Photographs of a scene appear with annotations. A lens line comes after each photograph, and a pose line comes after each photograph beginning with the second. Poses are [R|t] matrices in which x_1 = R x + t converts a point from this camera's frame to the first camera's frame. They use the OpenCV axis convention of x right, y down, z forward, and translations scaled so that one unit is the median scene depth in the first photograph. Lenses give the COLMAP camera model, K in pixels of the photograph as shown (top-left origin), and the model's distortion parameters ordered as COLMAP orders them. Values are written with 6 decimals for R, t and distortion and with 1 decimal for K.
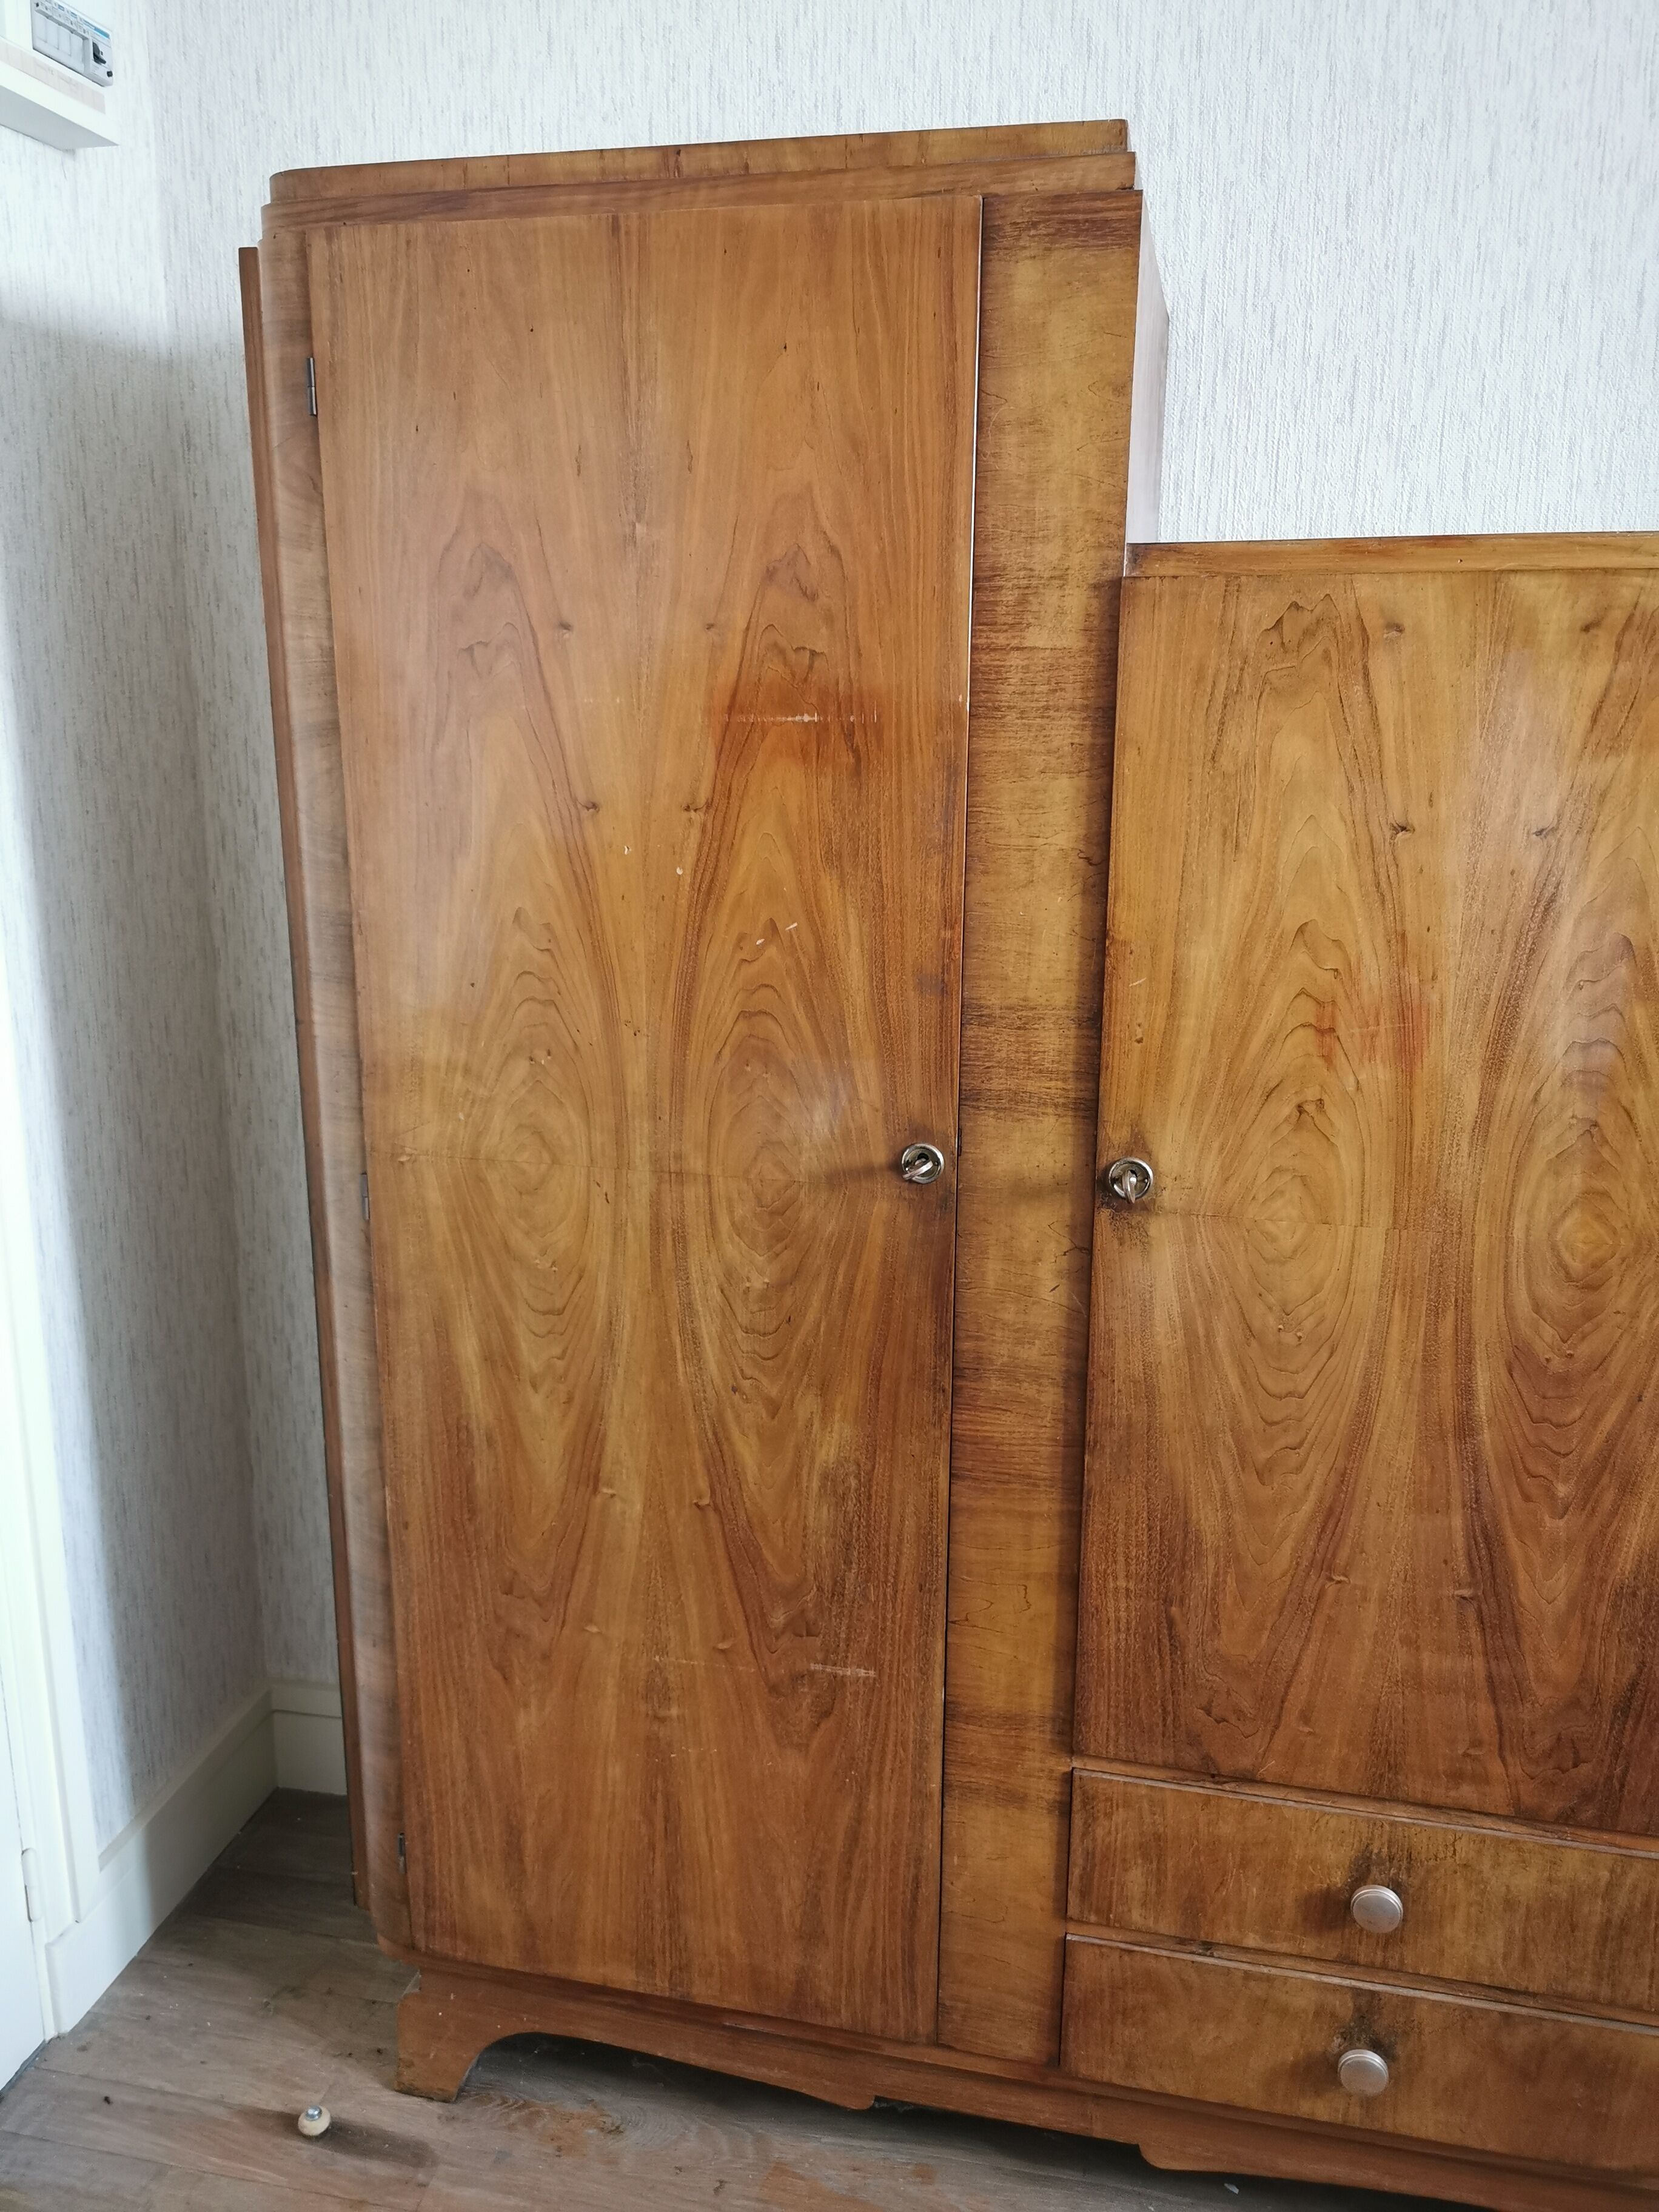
lens RADIAL K [[1719.8, 0, 834.1], [0, 1719.8, 1080.7], [0, 0, 1]] dist [0.065443, -0.095519]
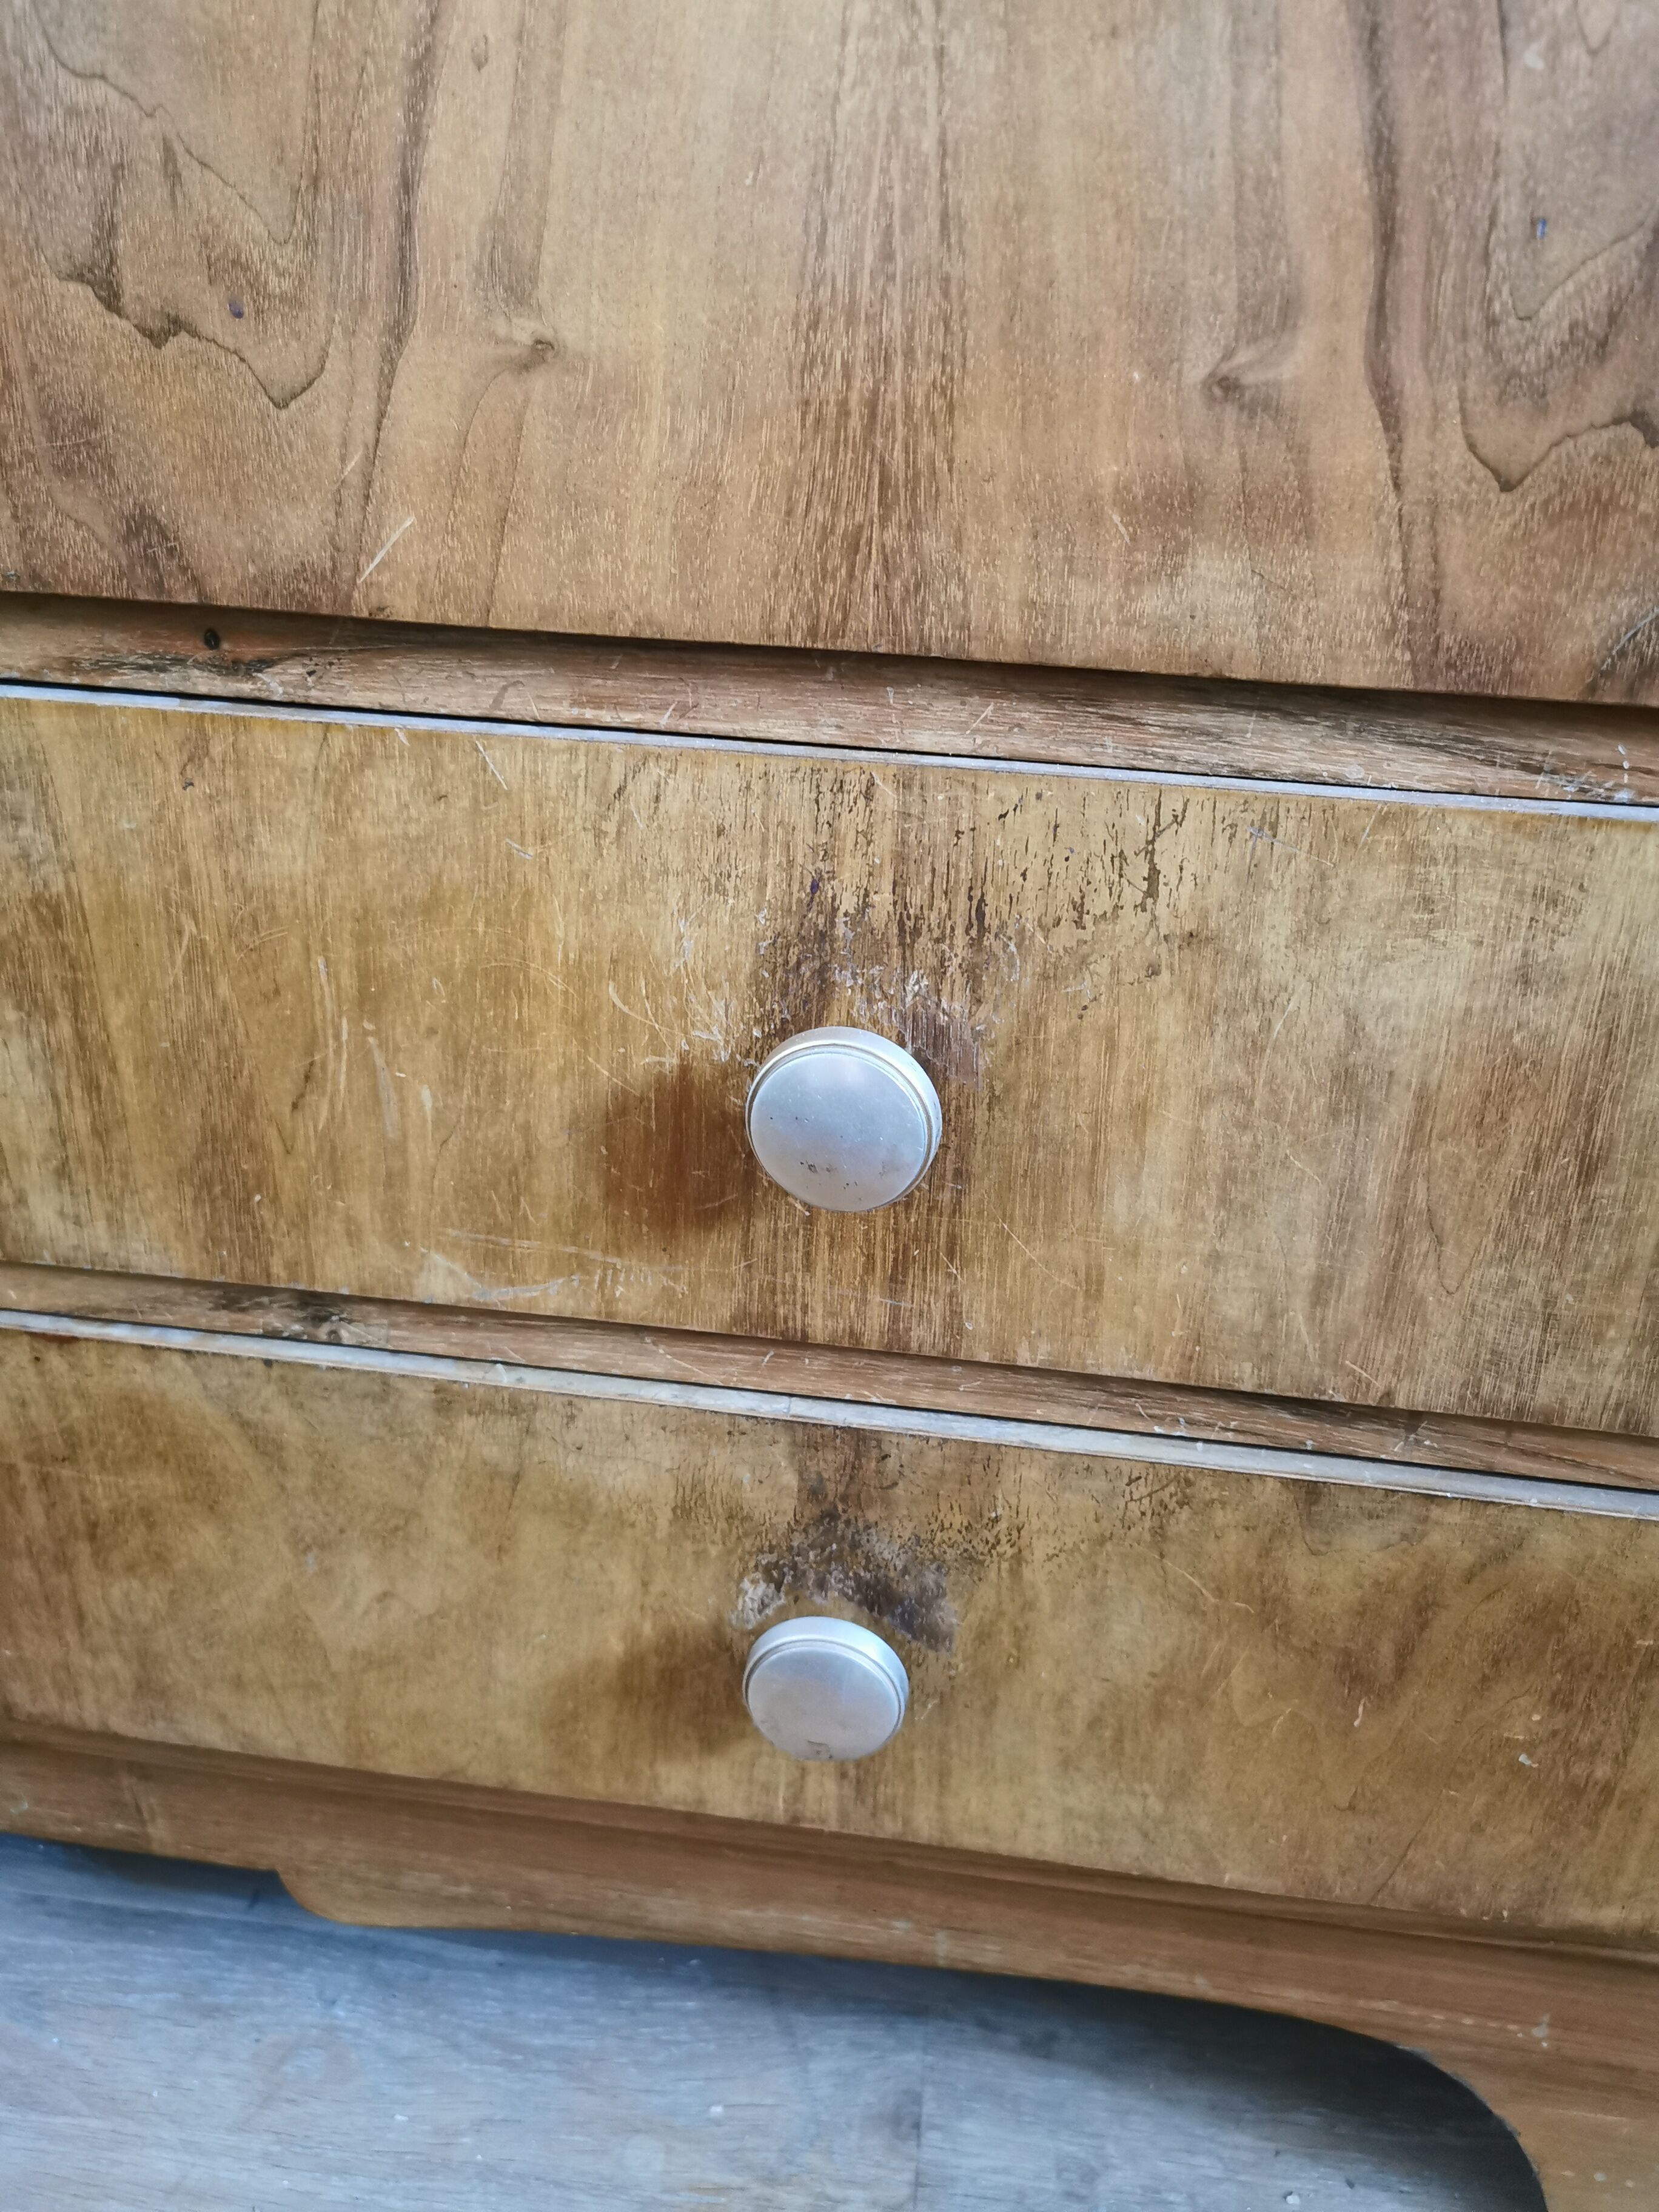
lens RADIAL K [[1719.8, 0, 840.7], [0, 1719.8, 1087.6], [0, 0, 1]] dist [0.065443, -0.095519]
pose [[0.994662, -0.016159, 0.101911, 0.283470], [-0.008779, 0.970827, 0.239621, 0.407271], [-0.102810, -0.239237, 0.965503, 0.750629]]
